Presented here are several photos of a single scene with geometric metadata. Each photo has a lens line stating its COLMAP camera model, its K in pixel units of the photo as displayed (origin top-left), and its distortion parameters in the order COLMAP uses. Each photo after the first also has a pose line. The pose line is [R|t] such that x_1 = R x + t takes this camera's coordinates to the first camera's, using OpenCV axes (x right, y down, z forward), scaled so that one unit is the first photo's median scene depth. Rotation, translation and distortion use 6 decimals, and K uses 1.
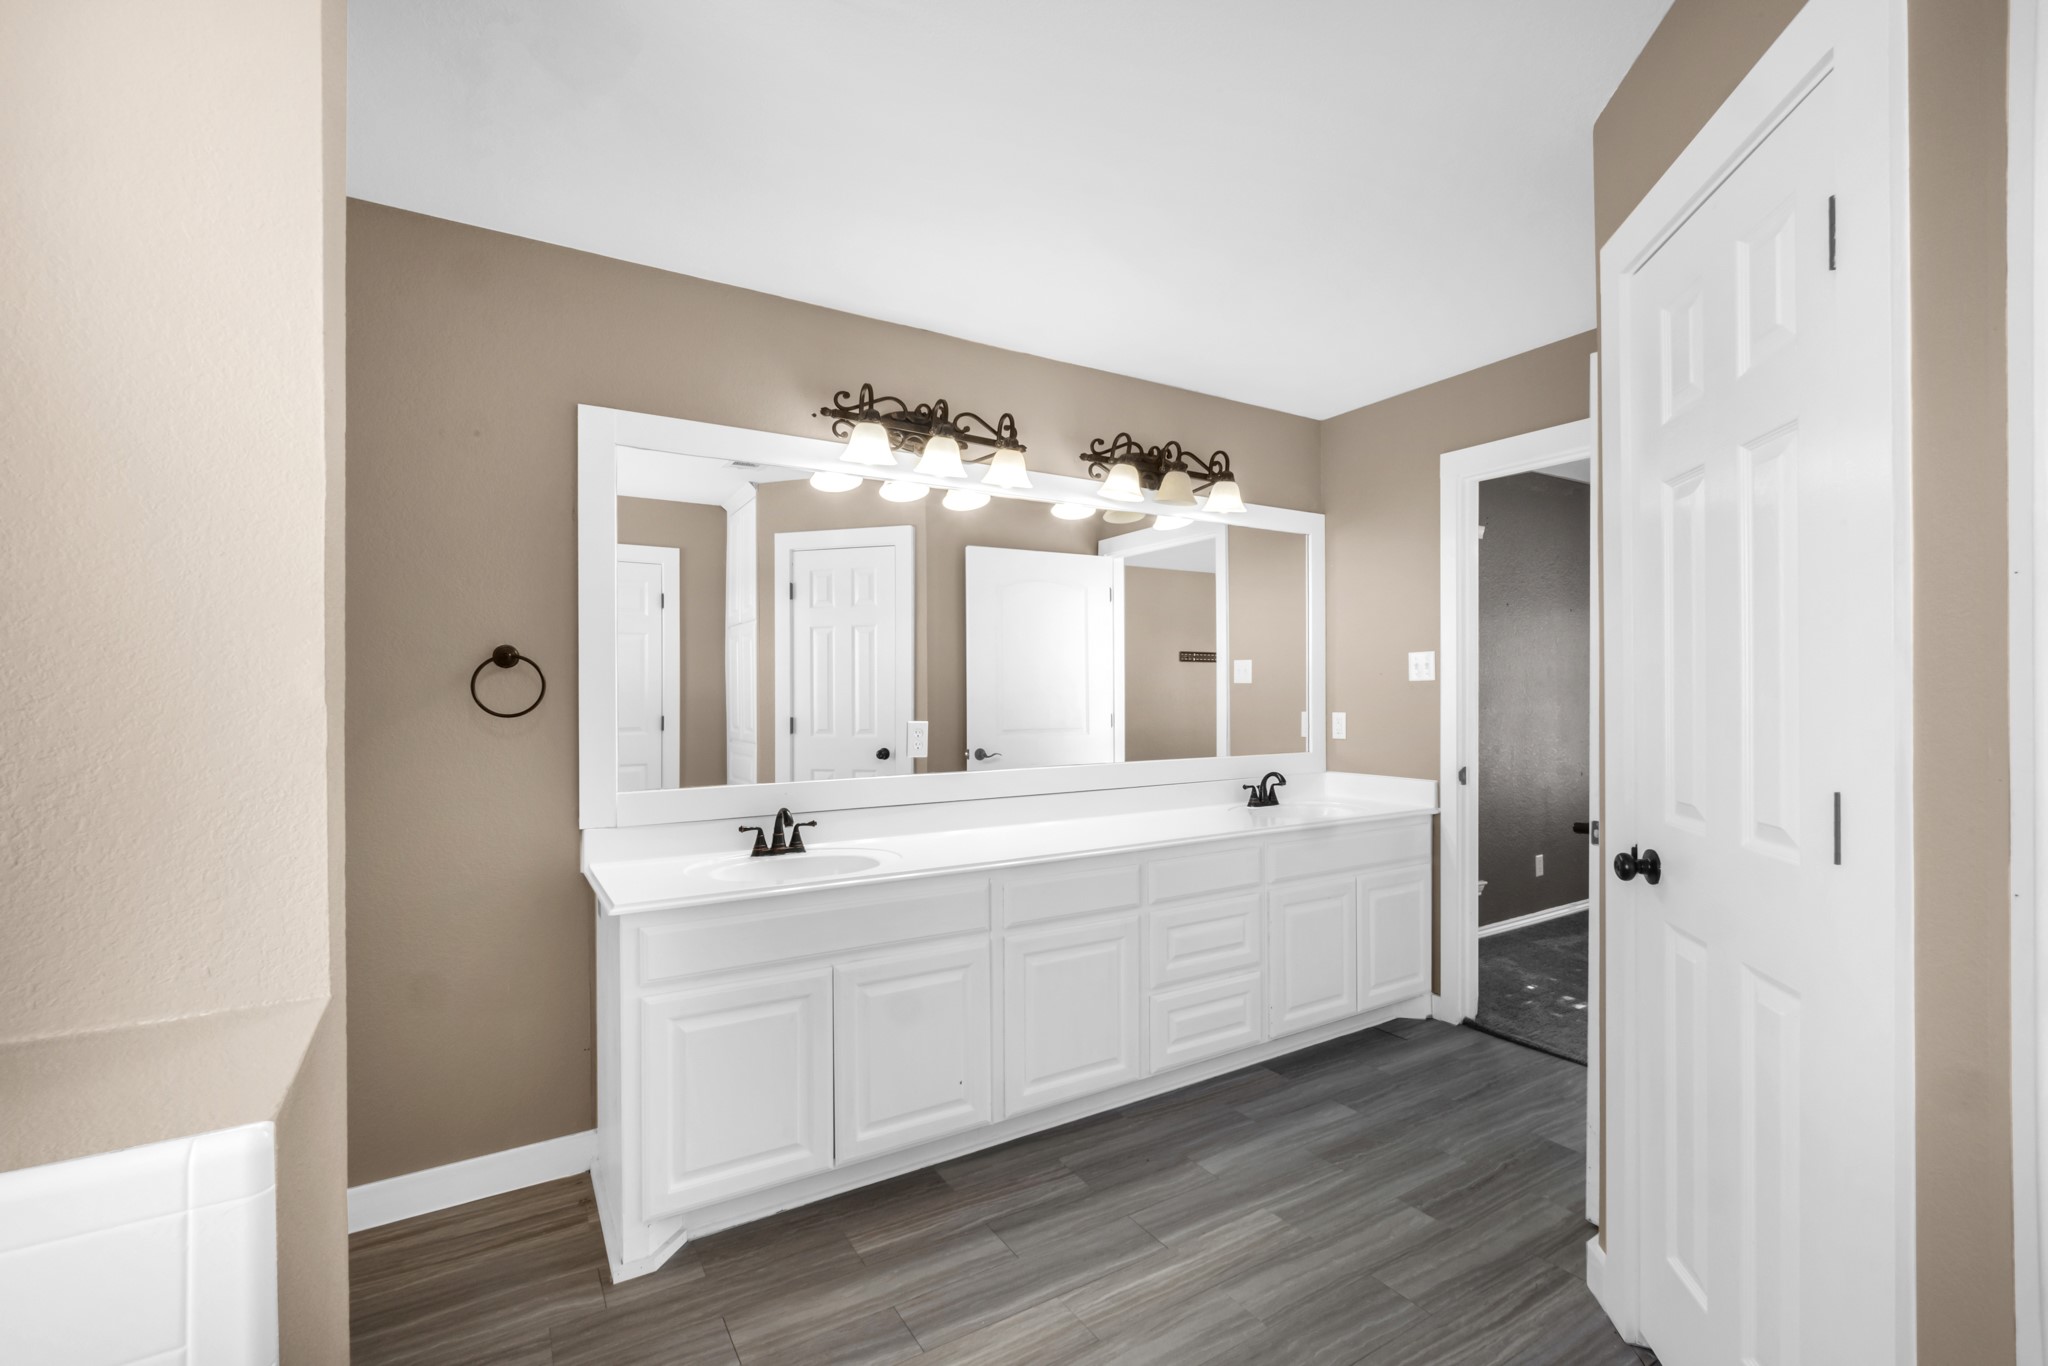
lens RADIAL K [[910.8, 0, 1014.4], [0, 910.8, 678.2], [0, 0, 1]] dist [-0.001212, -0.000297]
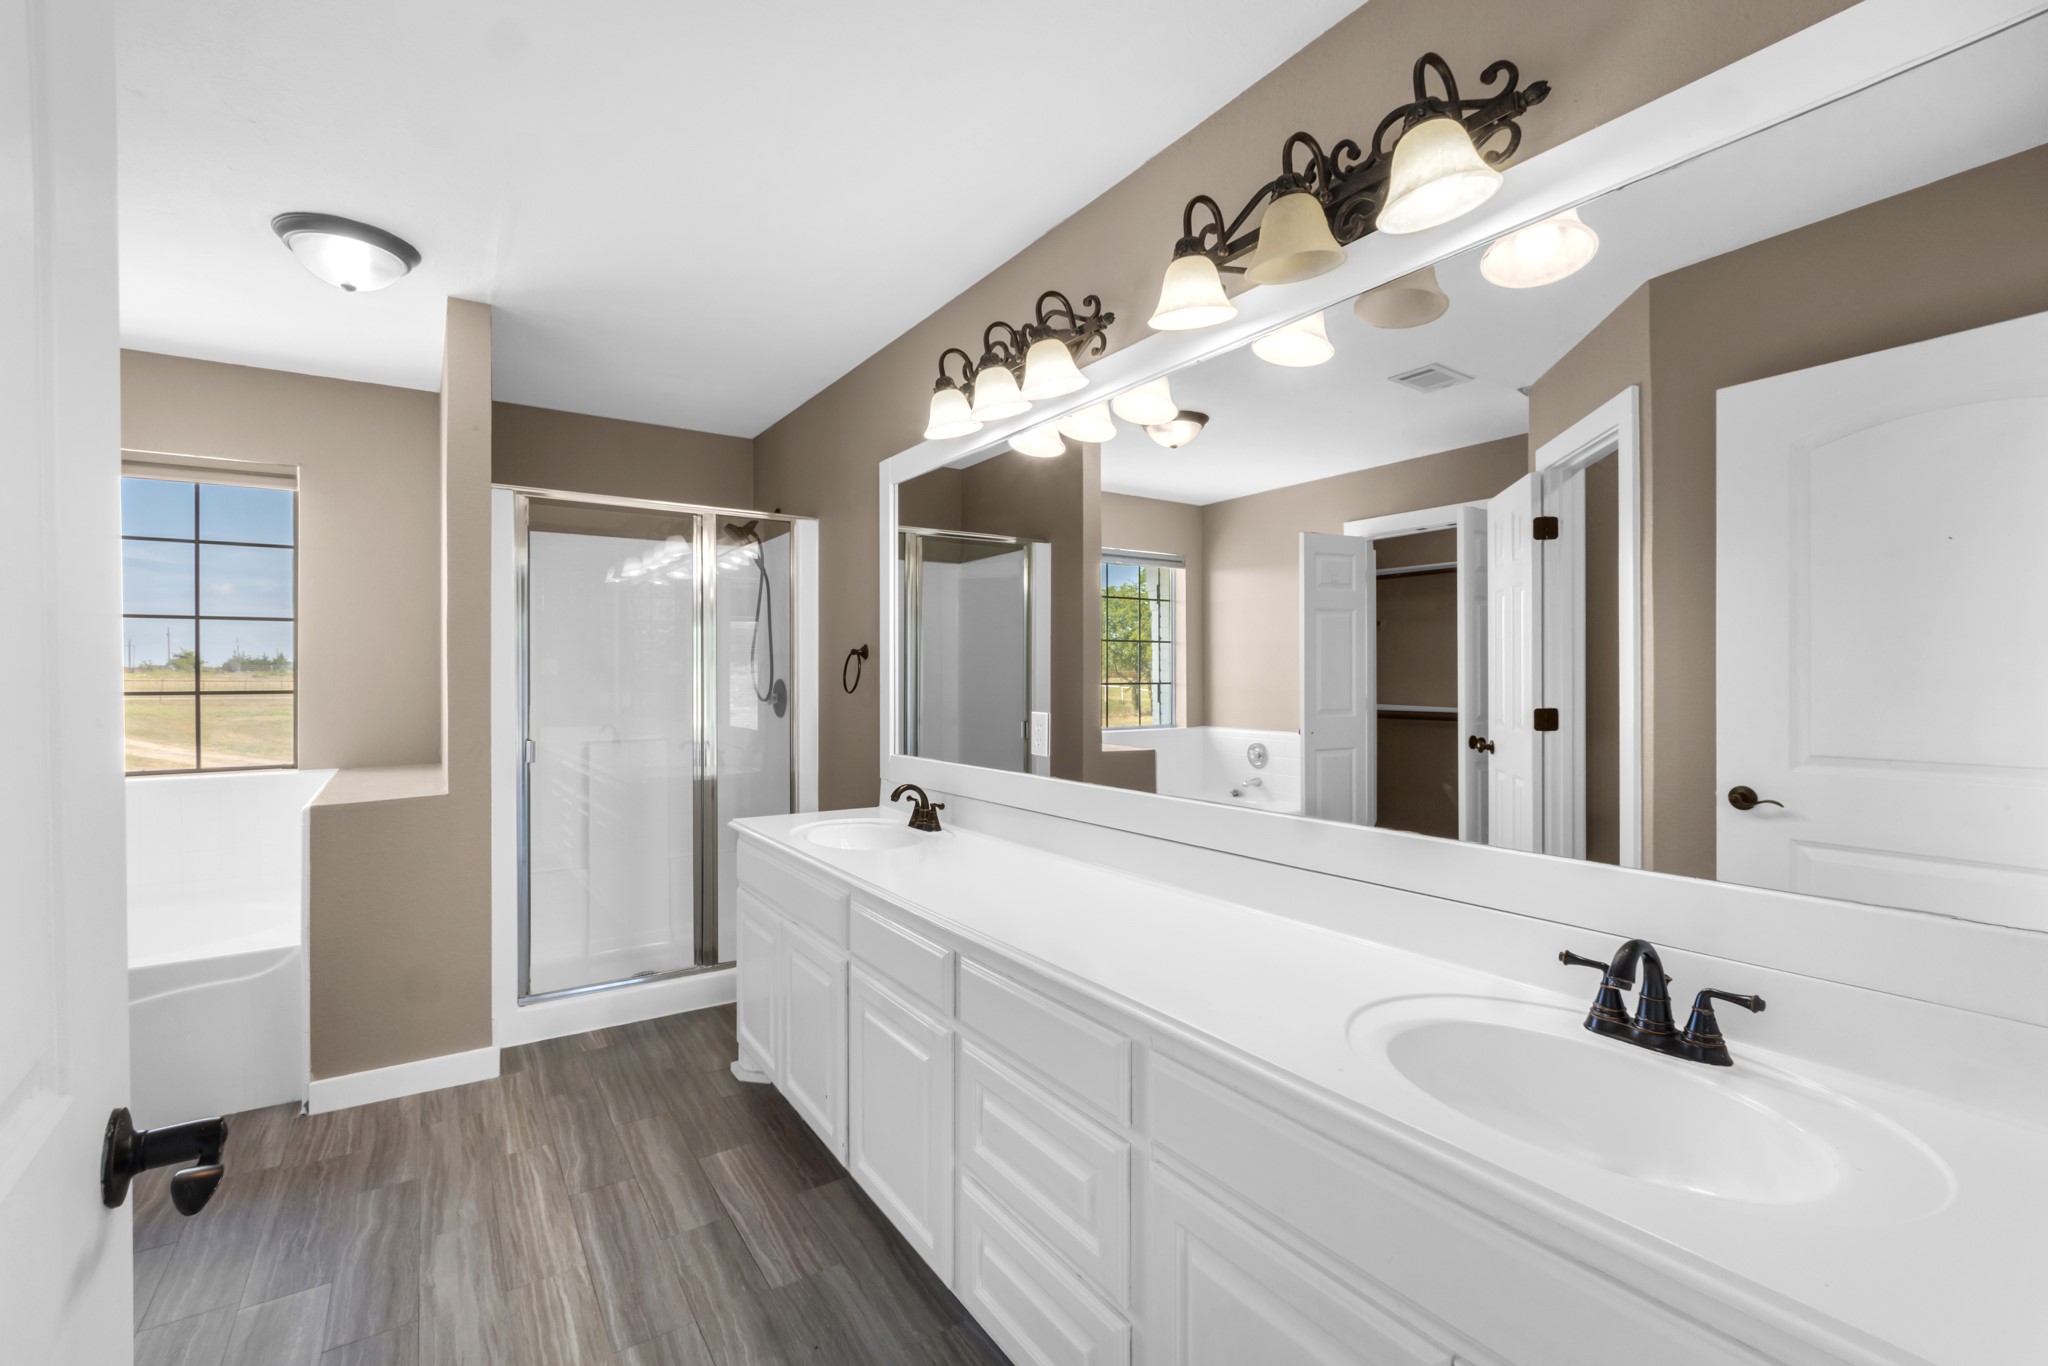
lens RADIAL K [[910.8, 0, 1014.4], [0, 910.8, 678.2], [0, 0, 1]] dist [-0.001212, -0.000297]
pose [[0.026296, -0.001290, -0.999653, 0.948267], [0.014455, 0.999895, -0.000911, 0.033373], [0.999550, -0.014426, 0.026312, 1.293336]]
